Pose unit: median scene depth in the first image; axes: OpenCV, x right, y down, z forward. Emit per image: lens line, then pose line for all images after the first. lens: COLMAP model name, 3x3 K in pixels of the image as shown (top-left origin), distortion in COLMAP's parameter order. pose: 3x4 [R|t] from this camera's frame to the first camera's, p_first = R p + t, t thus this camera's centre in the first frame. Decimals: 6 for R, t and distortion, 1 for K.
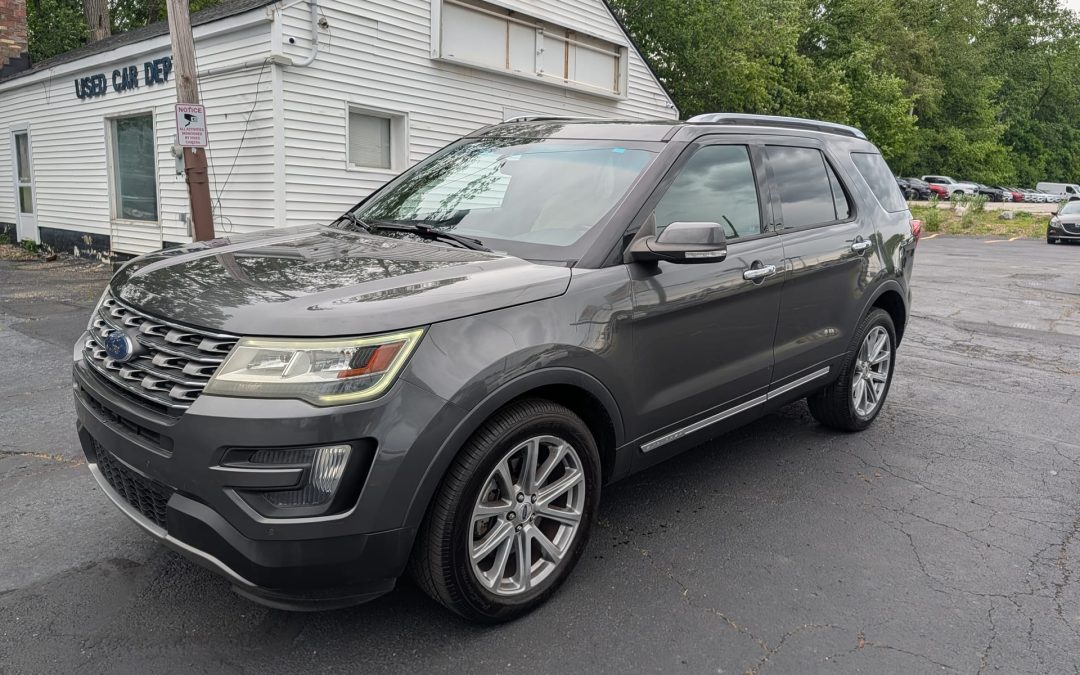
lens RADIAL K [[736.3, 0, 538.3], [0, 736.3, 328.0], [0, 0, 1]] dist [0.007107, 0.001235]
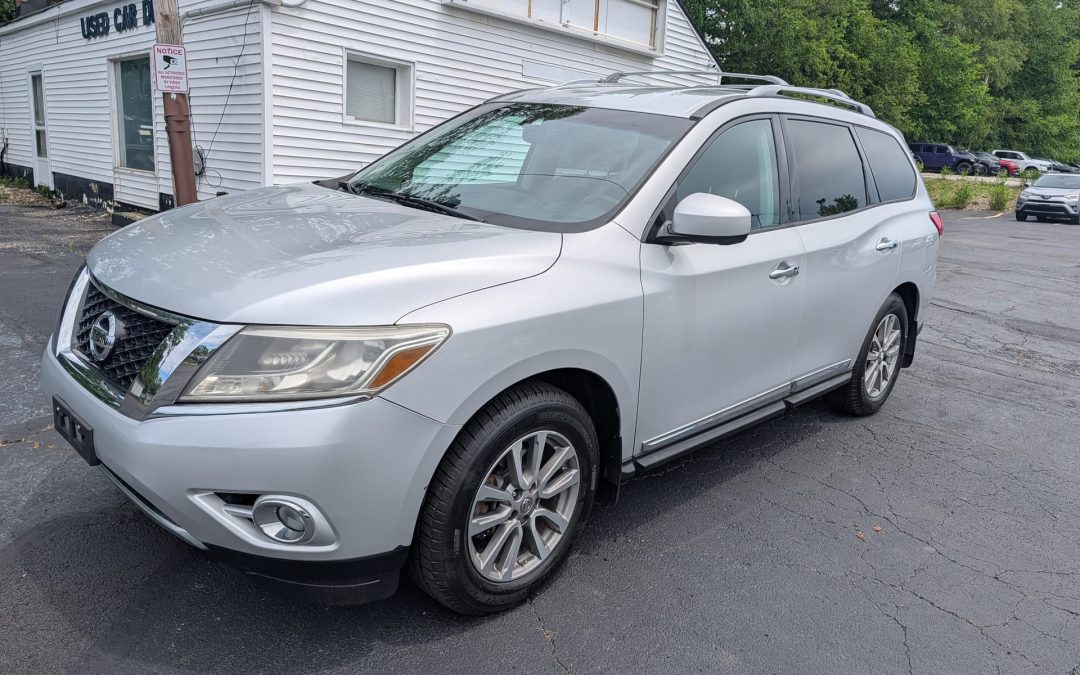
lens RADIAL K [[736.3, 0, 545.4], [0, 736.3, 326.9], [0, 0, 1]] dist [0.007107, 0.001235]
pose [[0.997486, 0.047397, -0.052681, 0.044166], [-0.044694, 0.997680, 0.051346, -0.015077], [0.054993, -0.048862, 0.997290, 0.064921]]
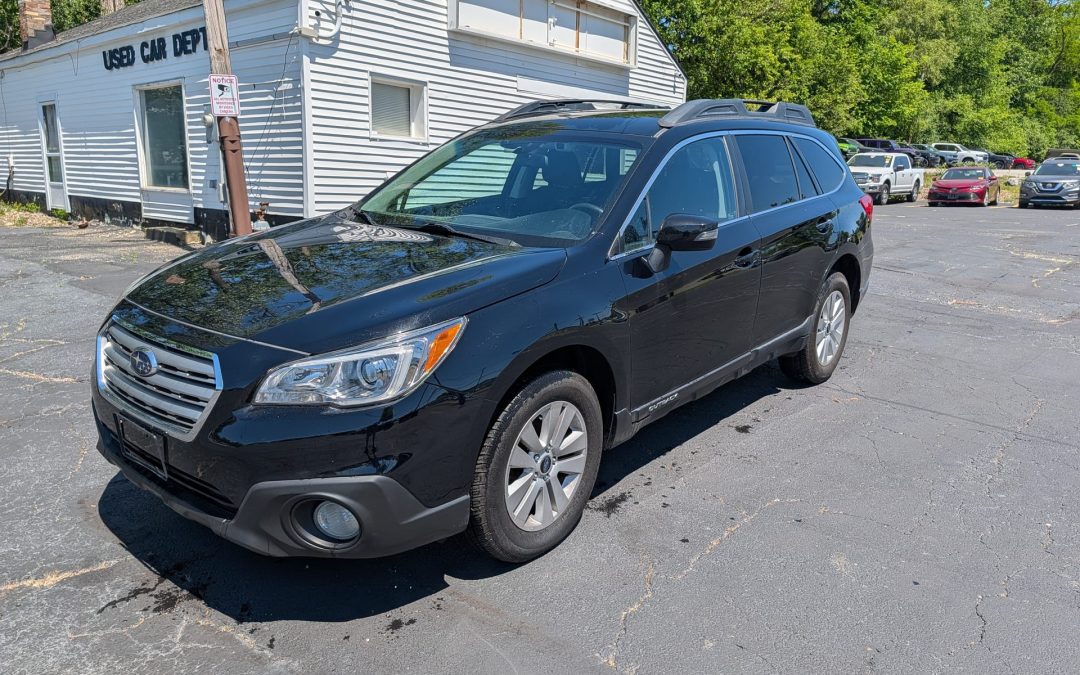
lens RADIAL K [[736.3, 0, 540.6], [0, 736.3, 331.3], [0, 0, 1]] dist [0.007107, 0.001235]
pose [[0.999971, -0.002661, -0.007176, -0.007397], [0.002970, 0.999051, 0.043449, 0.013890], [0.007053, -0.043469, 0.999030, -0.051304]]
